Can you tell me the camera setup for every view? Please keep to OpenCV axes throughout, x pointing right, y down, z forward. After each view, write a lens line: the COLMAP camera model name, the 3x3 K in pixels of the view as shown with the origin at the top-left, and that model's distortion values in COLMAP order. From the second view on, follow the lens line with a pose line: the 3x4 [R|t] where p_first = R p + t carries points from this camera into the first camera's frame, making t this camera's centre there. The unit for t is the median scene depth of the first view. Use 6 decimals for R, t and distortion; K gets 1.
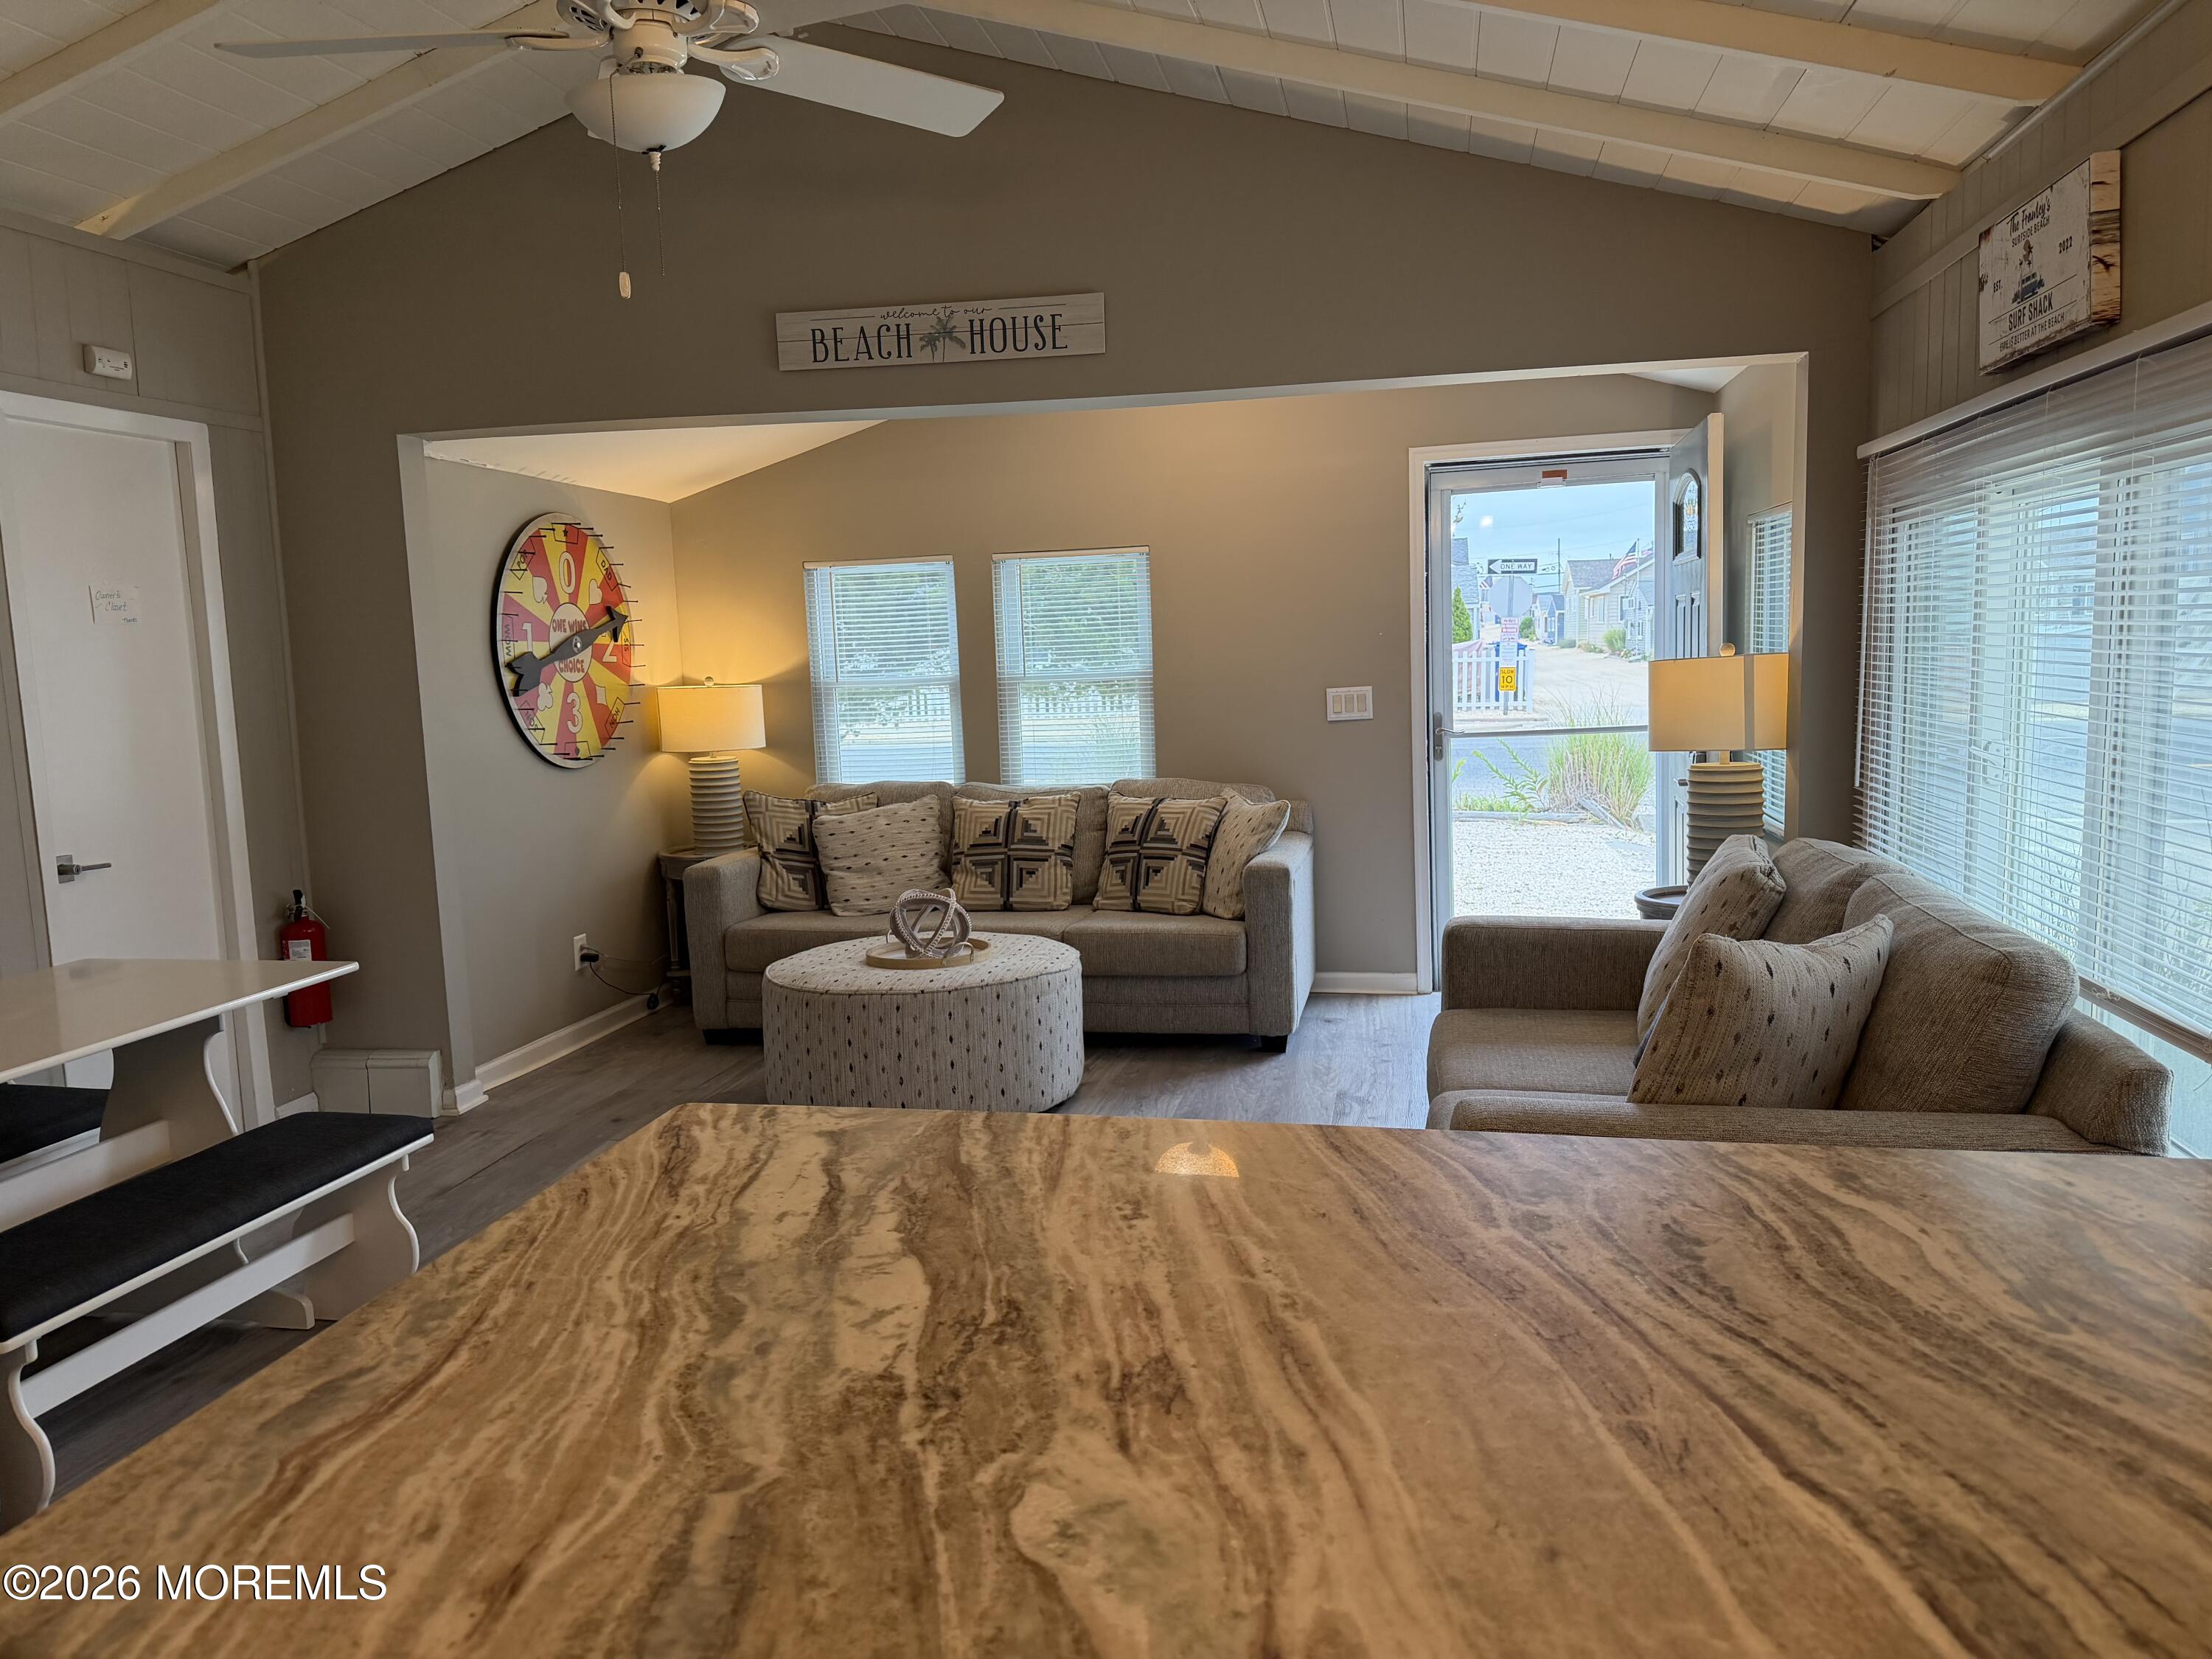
lens RADIAL K [[1521.7, 0, 1112.8], [0, 1521.7, 827.4], [0, 0, 1]] dist [0.173138, -0.302595]
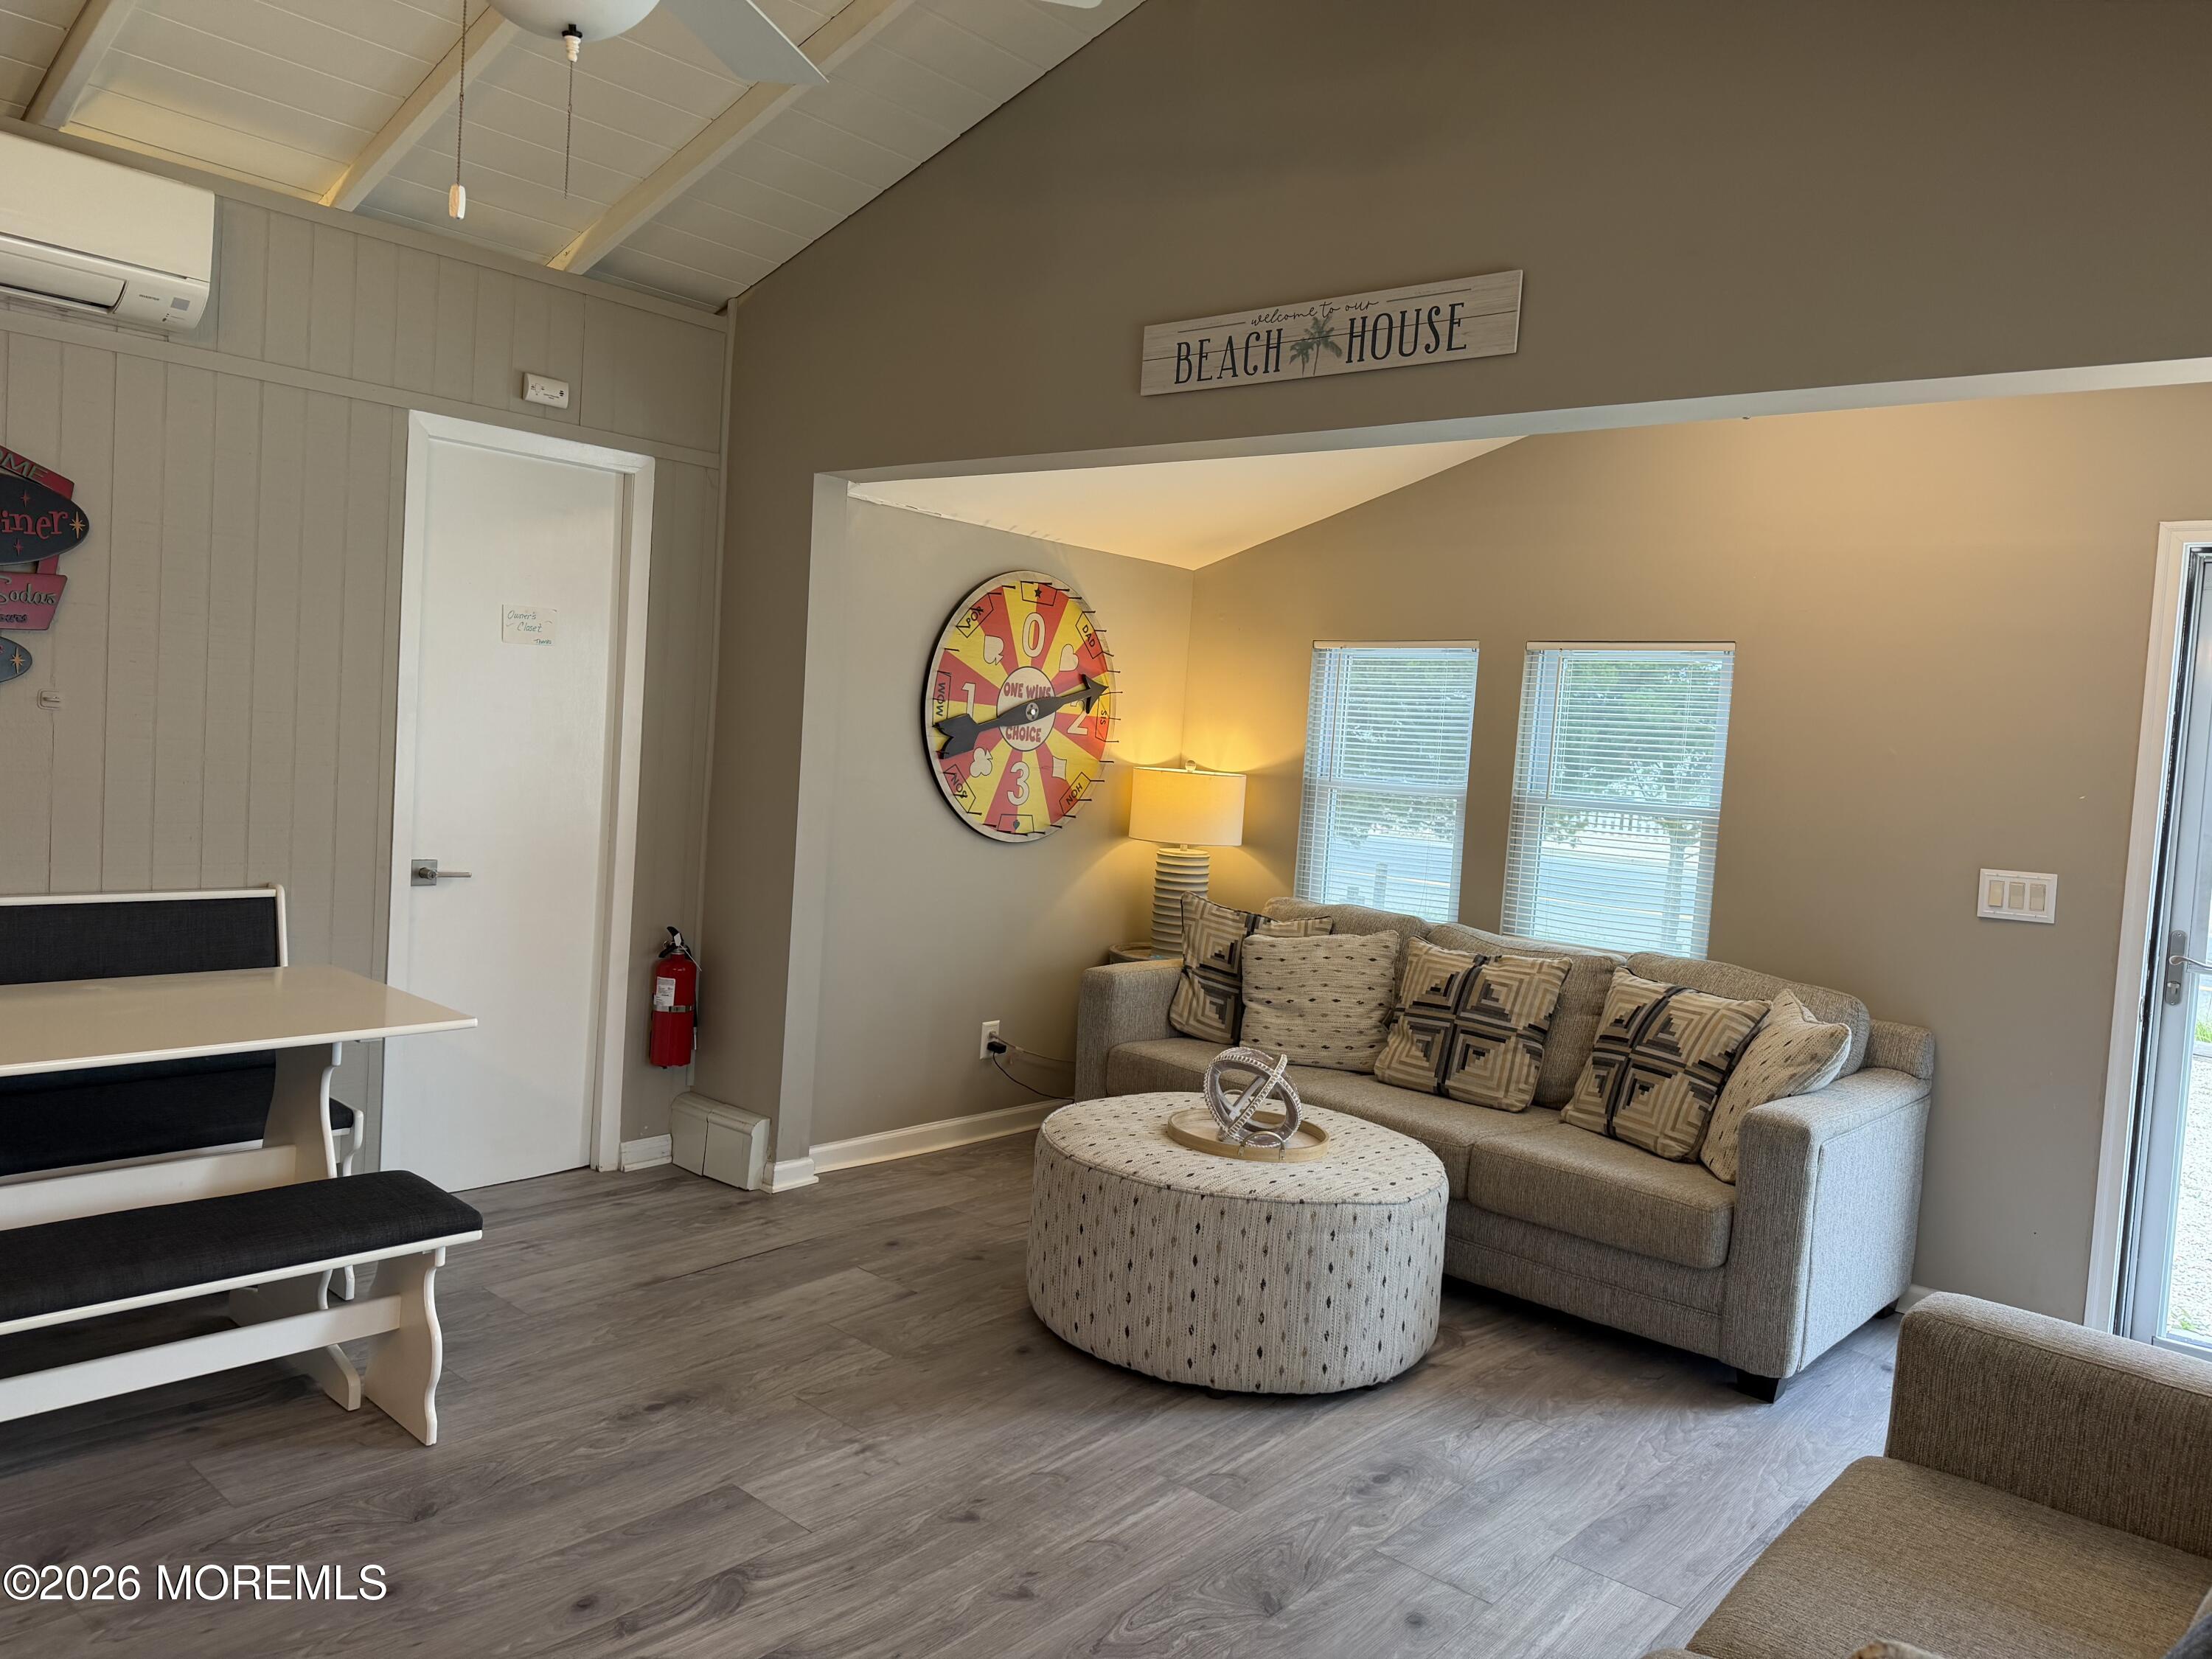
lens RADIAL K [[1521.7, 0, 1112.8], [0, 1521.7, 827.4], [0, 0, 1]] dist [0.173138, -0.302595]
pose [[0.857435, 0.124657, -0.499265, 0.176816], [-0.155580, 0.987608, -0.020606, -0.041430], [0.490510, 0.095344, 0.866204, 0.258526]]
